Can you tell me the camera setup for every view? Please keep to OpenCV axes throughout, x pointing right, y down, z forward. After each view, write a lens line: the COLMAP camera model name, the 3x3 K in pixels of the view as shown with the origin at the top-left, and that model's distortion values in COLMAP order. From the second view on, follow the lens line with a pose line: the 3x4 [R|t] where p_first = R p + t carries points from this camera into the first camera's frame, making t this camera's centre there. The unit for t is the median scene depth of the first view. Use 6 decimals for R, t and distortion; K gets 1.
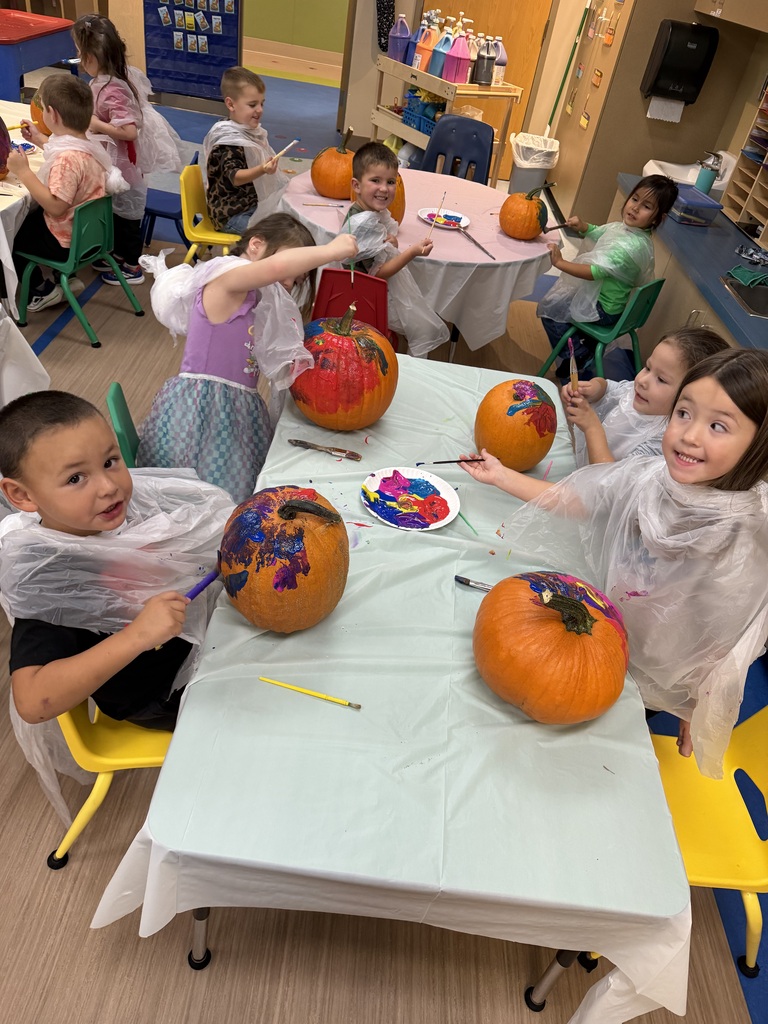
lens RADIAL K [[748.9, 0, 384.0], [0, 748.9, 512.0], [0, 0, 1]] dist [-0.000514, -0.000270]
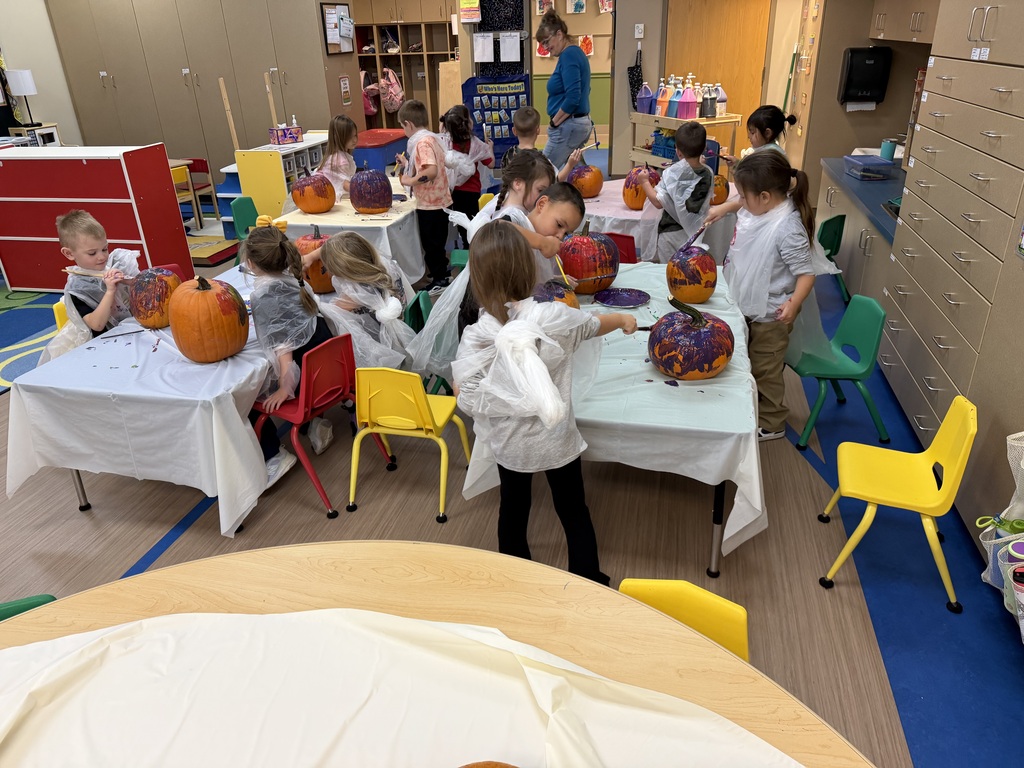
lens RADIAL K [[730.1, 0, 512.0], [0, 730.1, 384.0], [0, 0, 1]] dist [0.002980, -0.005064]
pose [[0.969058, -0.084488, -0.231925, 0.050551], [0.029683, 0.972665, -0.230308, 0.167949], [0.245043, 0.216297, 0.945076, -0.197306]]
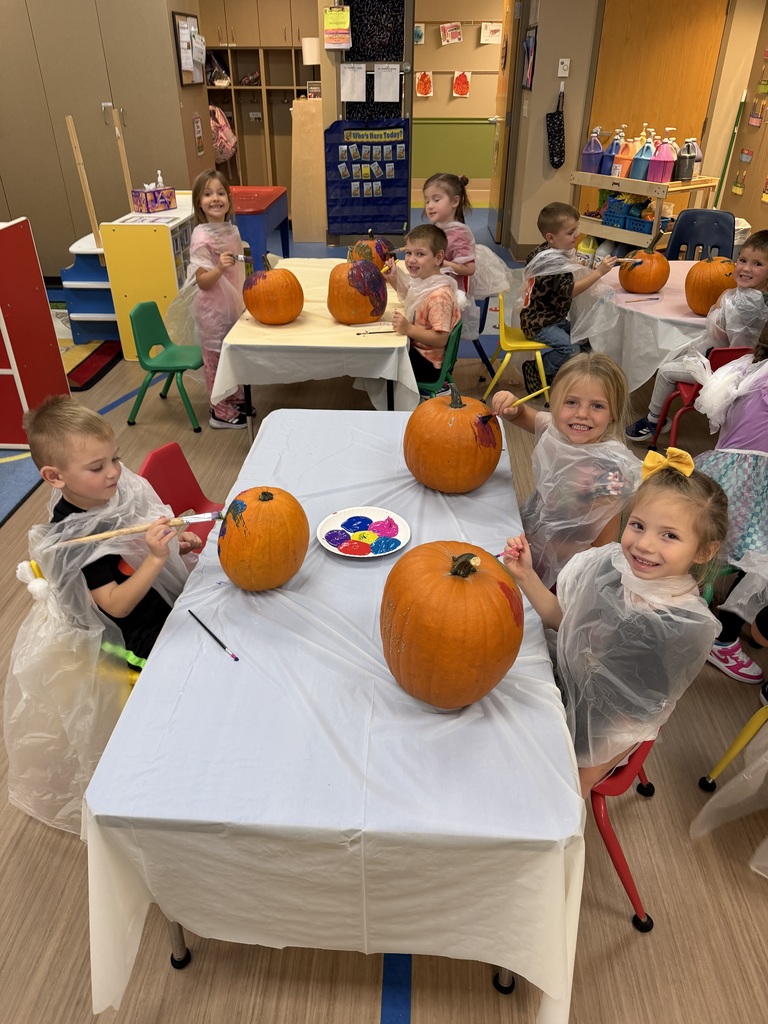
lens RADIAL K [[730.1, 0, 394.5], [0, 730.1, 513.7], [0, 0, 1]] dist [0.002980, -0.005064]
pose [[0.989192, -0.125182, -0.076345, -0.254749], [0.115364, 0.985839, -0.121709, -0.006071], [0.090500, 0.111586, 0.989625, -0.044068]]
